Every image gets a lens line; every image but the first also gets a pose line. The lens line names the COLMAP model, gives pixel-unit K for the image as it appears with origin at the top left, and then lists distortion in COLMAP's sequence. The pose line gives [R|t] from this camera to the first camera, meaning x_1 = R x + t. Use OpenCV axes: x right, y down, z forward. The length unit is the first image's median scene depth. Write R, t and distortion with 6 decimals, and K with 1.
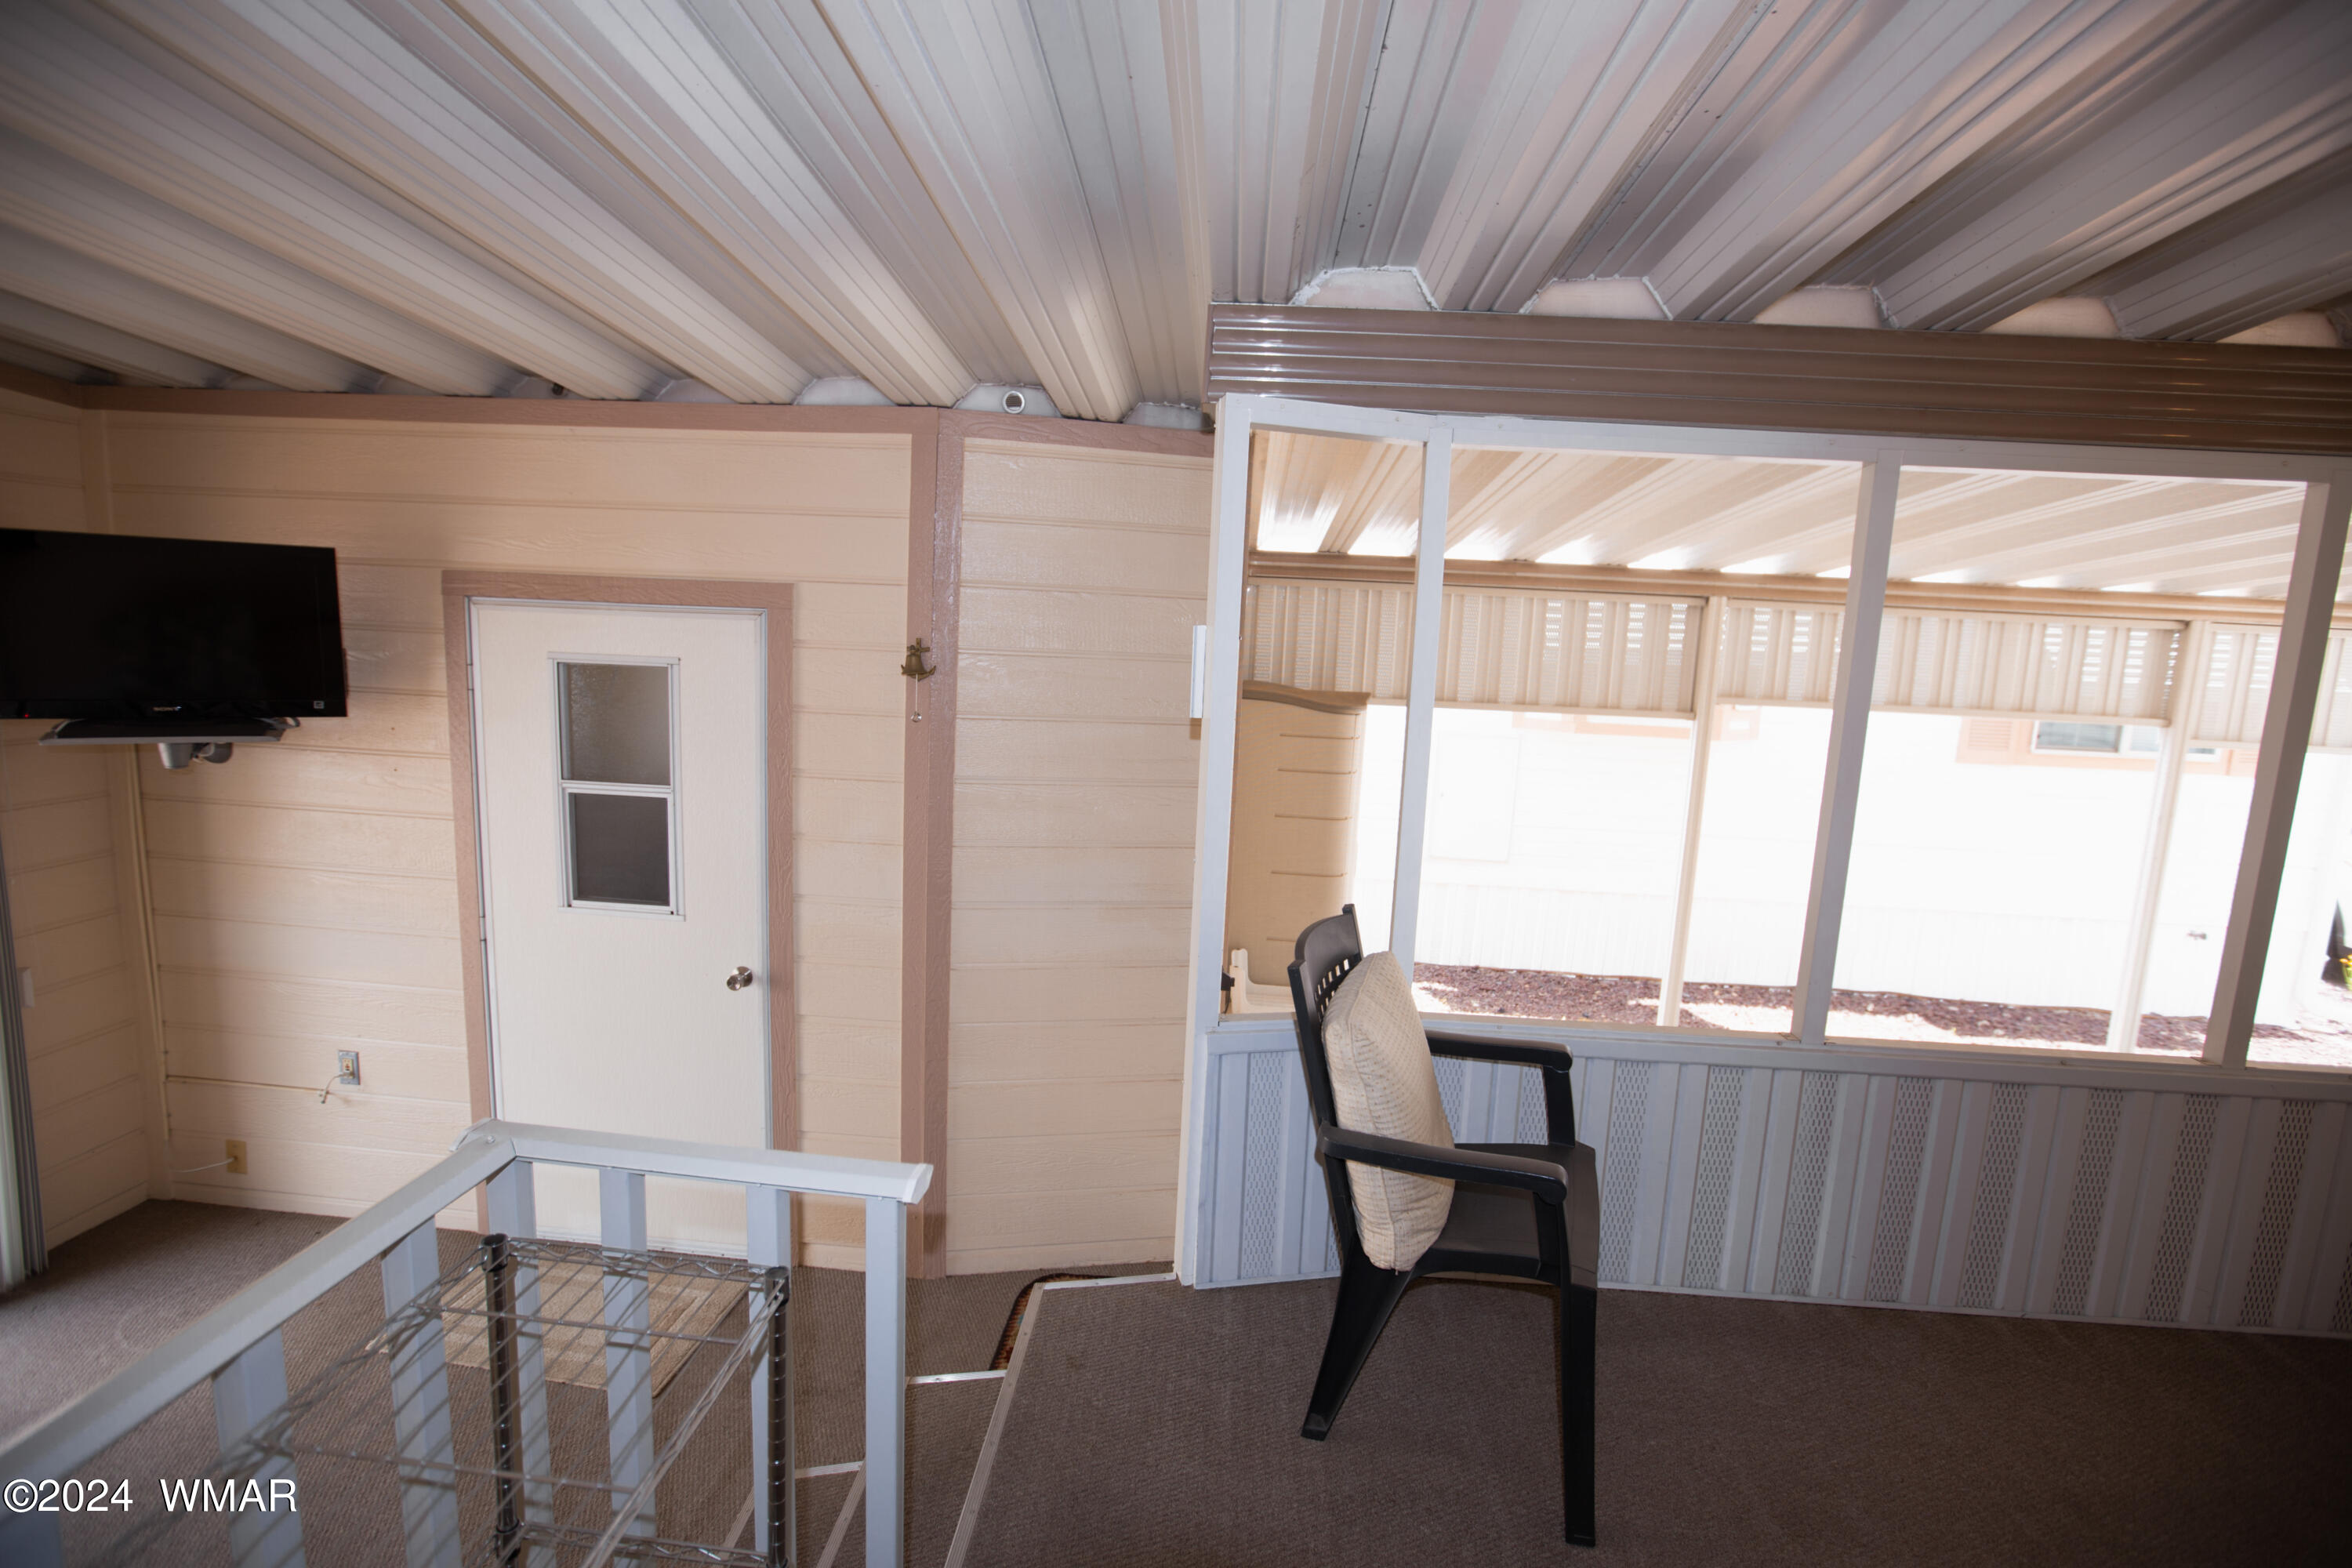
lens RADIAL K [[1077.0, 0, 1170.5], [0, 1077.0, 778.0], [0, 0, 1]] dist [-0.049544, 0.017547]
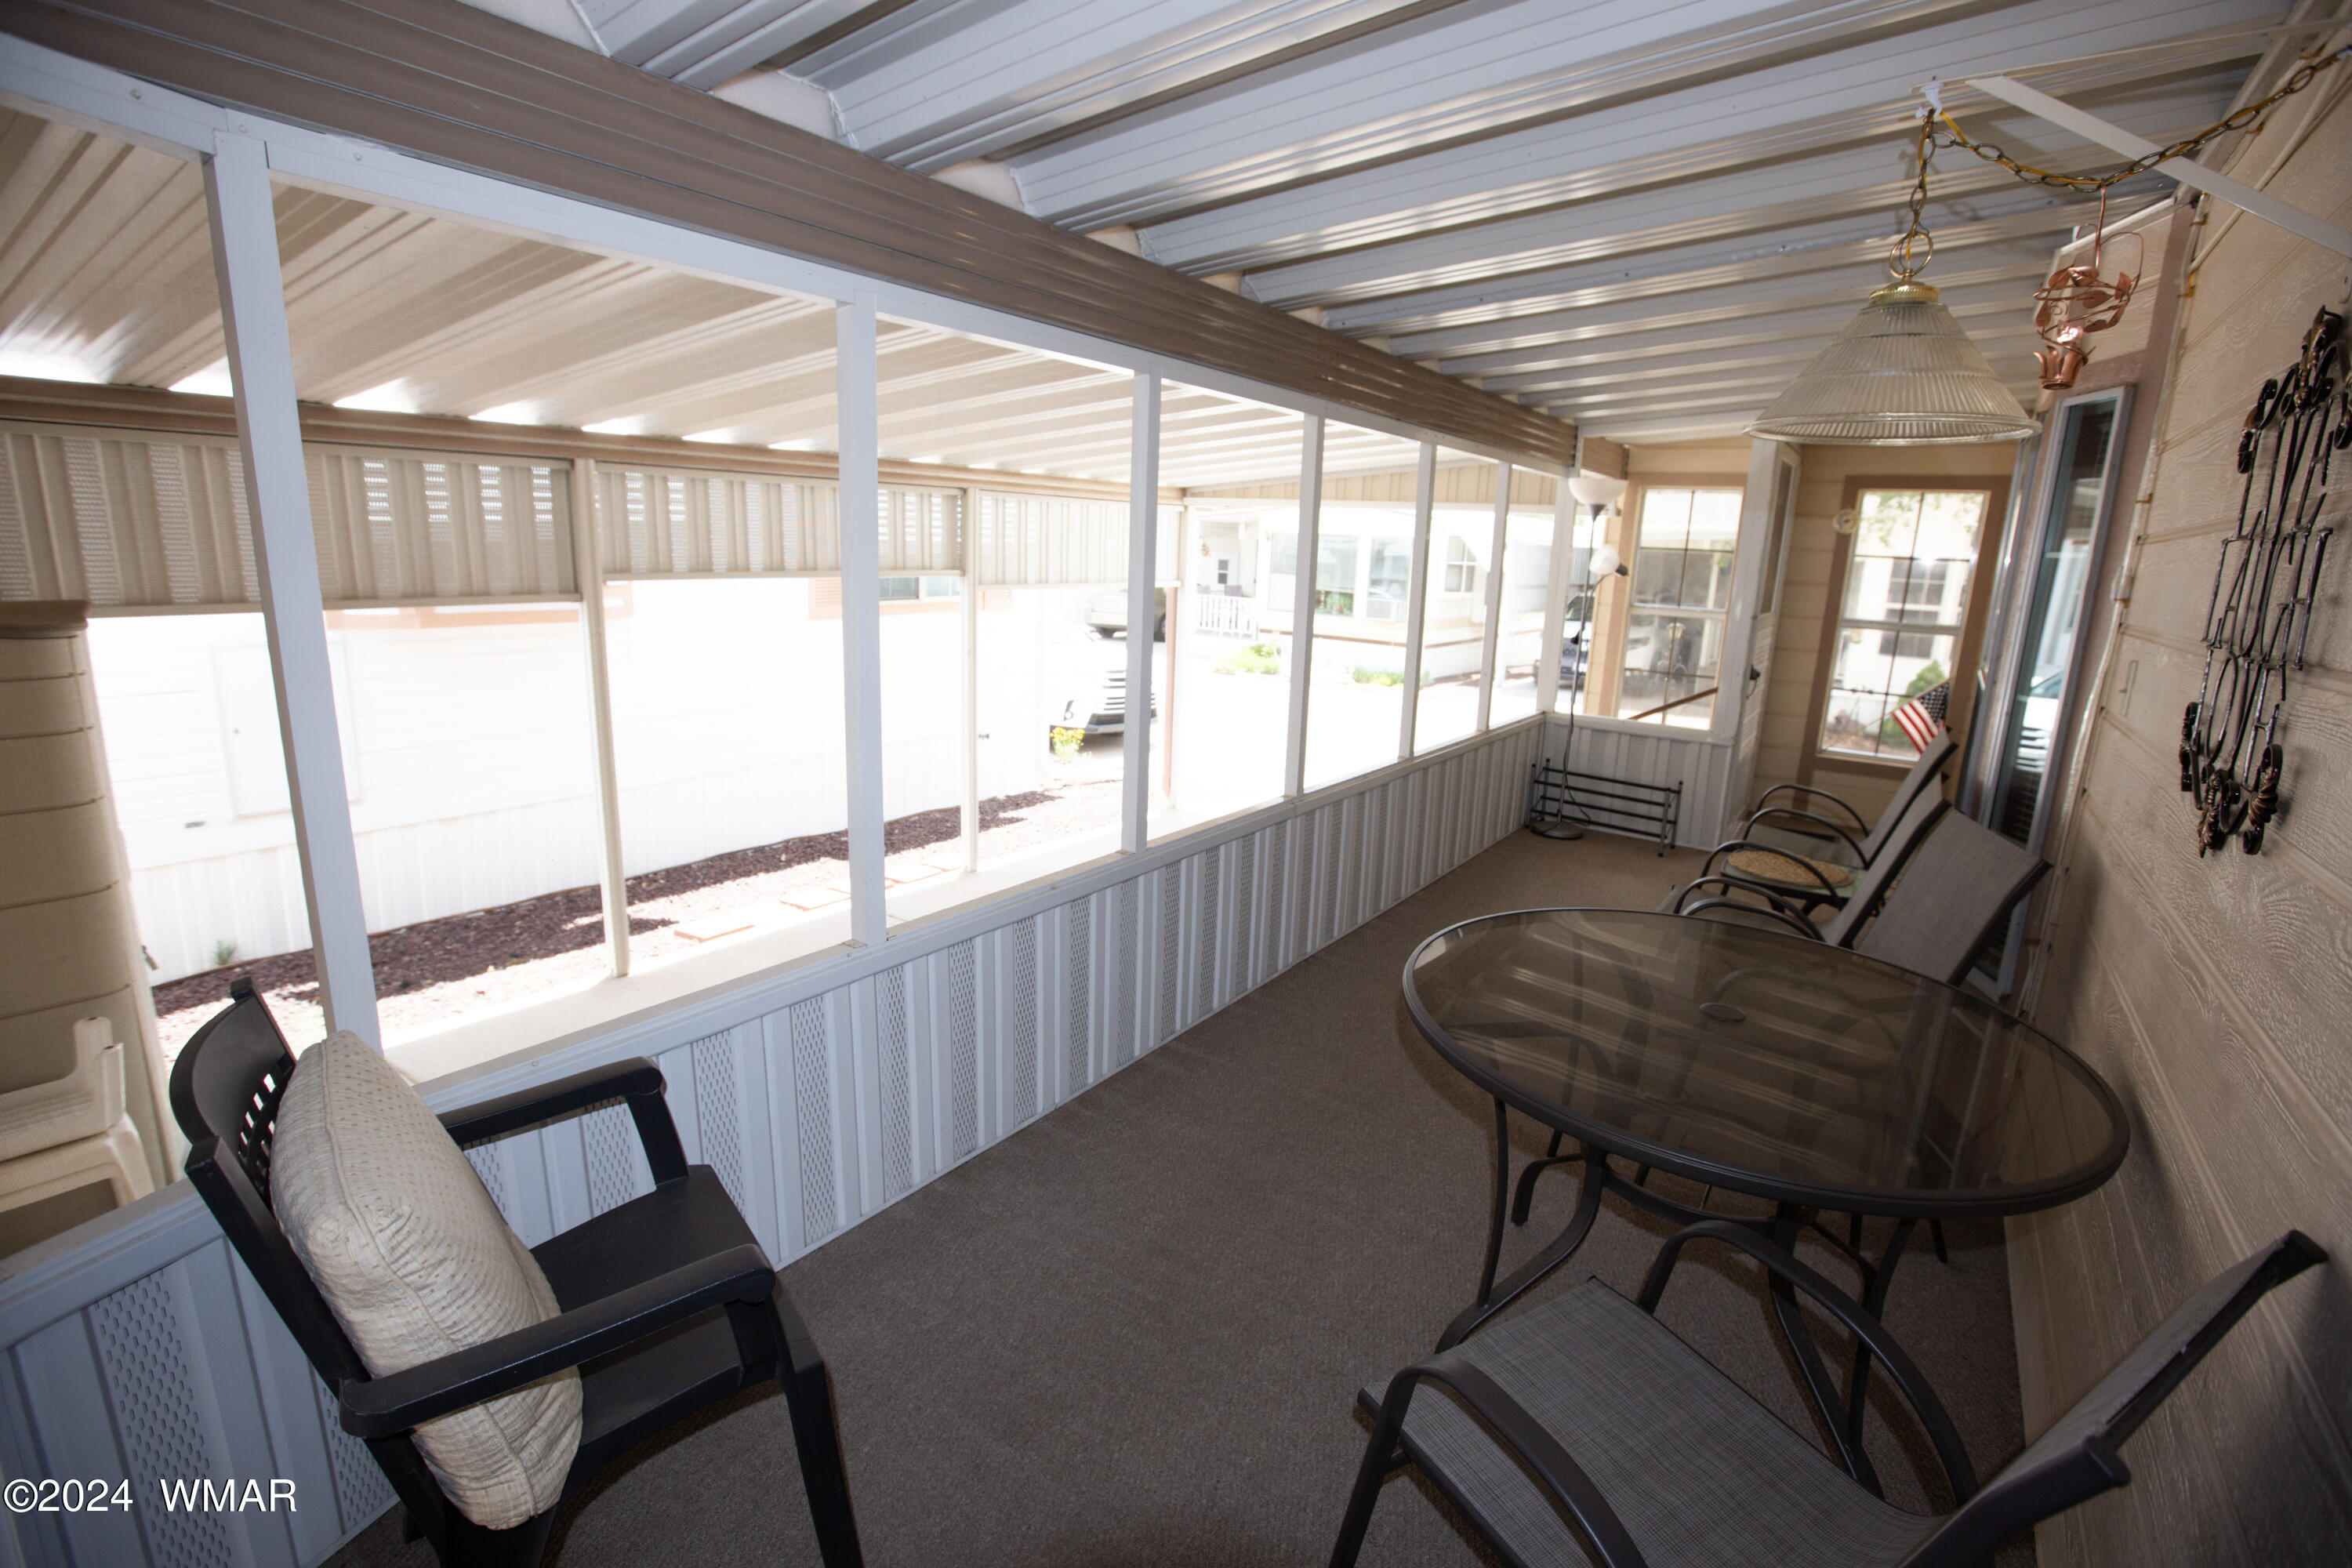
lens RADIAL K [[1077.0, 0, 1170.5], [0, 1077.0, 778.0], [0, 0, 1]] dist [-0.049544, 0.017547]
pose [[0.529709, -0.208098, 0.822255, -0.004420], [0.108196, 0.978094, 0.177836, -0.015360], [-0.841250, -0.005237, 0.540620, 0.112833]]
